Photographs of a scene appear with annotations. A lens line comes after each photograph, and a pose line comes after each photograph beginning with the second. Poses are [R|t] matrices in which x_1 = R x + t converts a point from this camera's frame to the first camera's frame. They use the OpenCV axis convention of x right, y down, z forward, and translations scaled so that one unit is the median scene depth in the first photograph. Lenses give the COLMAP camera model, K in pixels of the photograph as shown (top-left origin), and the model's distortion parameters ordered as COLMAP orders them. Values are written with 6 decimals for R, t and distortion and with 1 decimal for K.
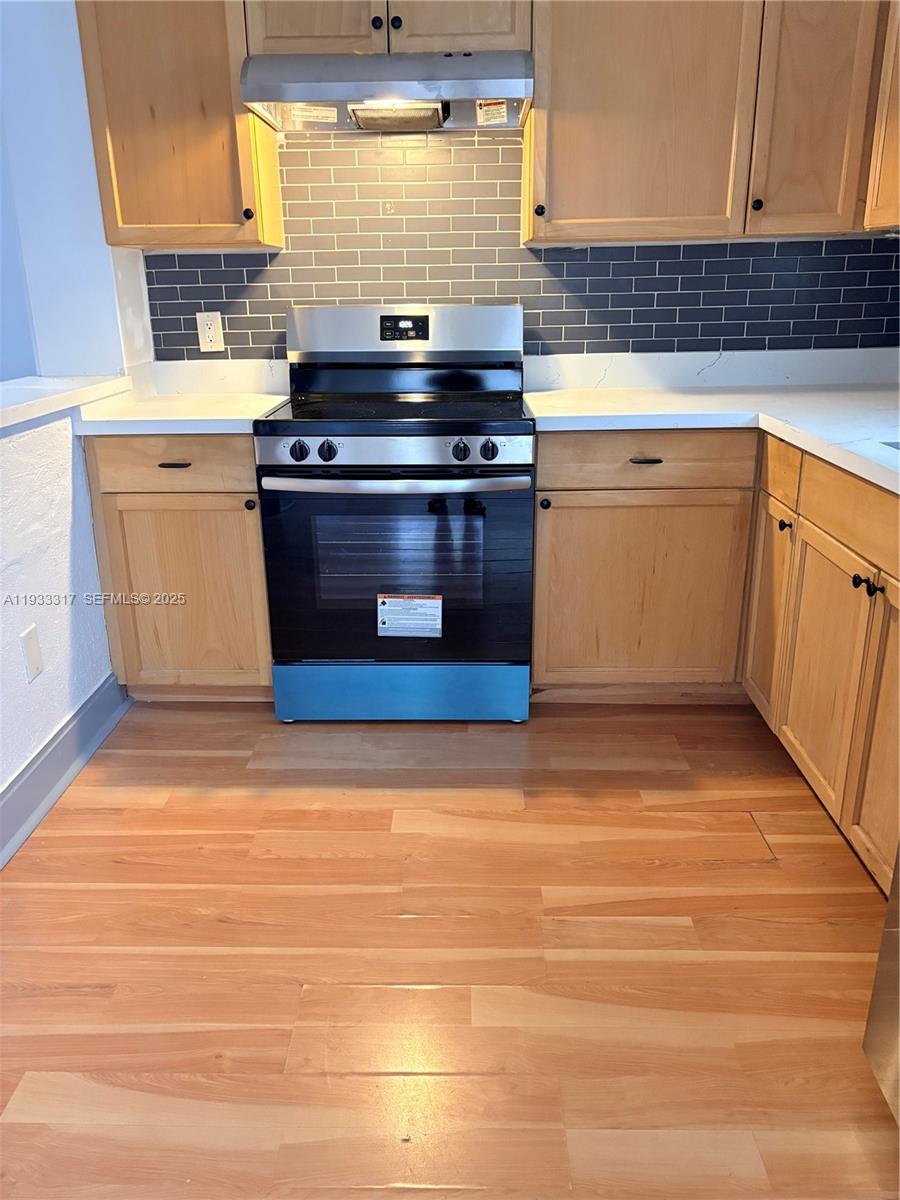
lens RADIAL K [[911.6, 0, 442.4], [0, 911.6, 594.9], [0, 0, 1]] dist [0.048423, -0.050534]
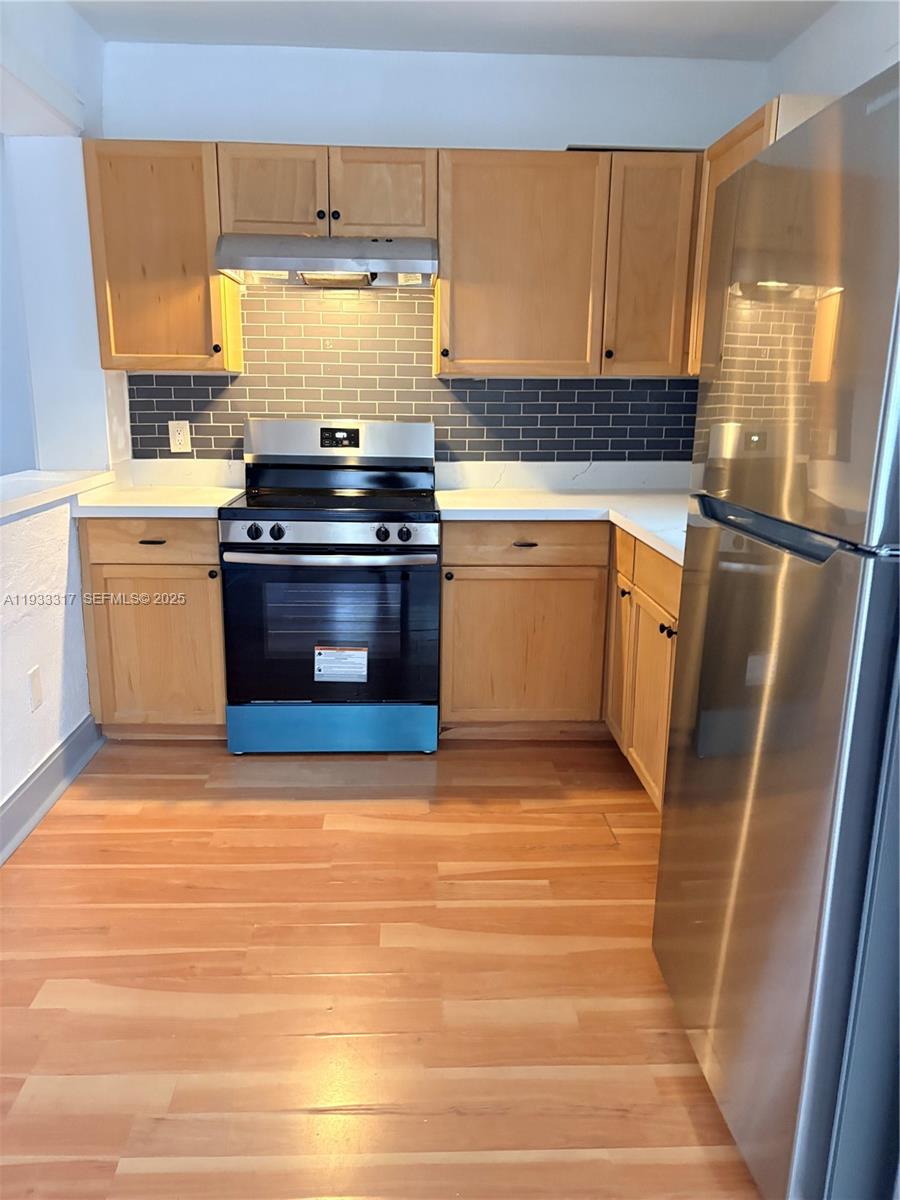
lens RADIAL K [[911.6, 0, 449.4], [0, 911.6, 606.1], [0, 0, 1]] dist [0.048423, -0.050534]
pose [[0.997115, 0.008814, 0.075391, 0.018110], [-0.002046, 0.995995, -0.089387, 0.056675], [-0.075877, 0.088975, 0.993140, -0.266154]]
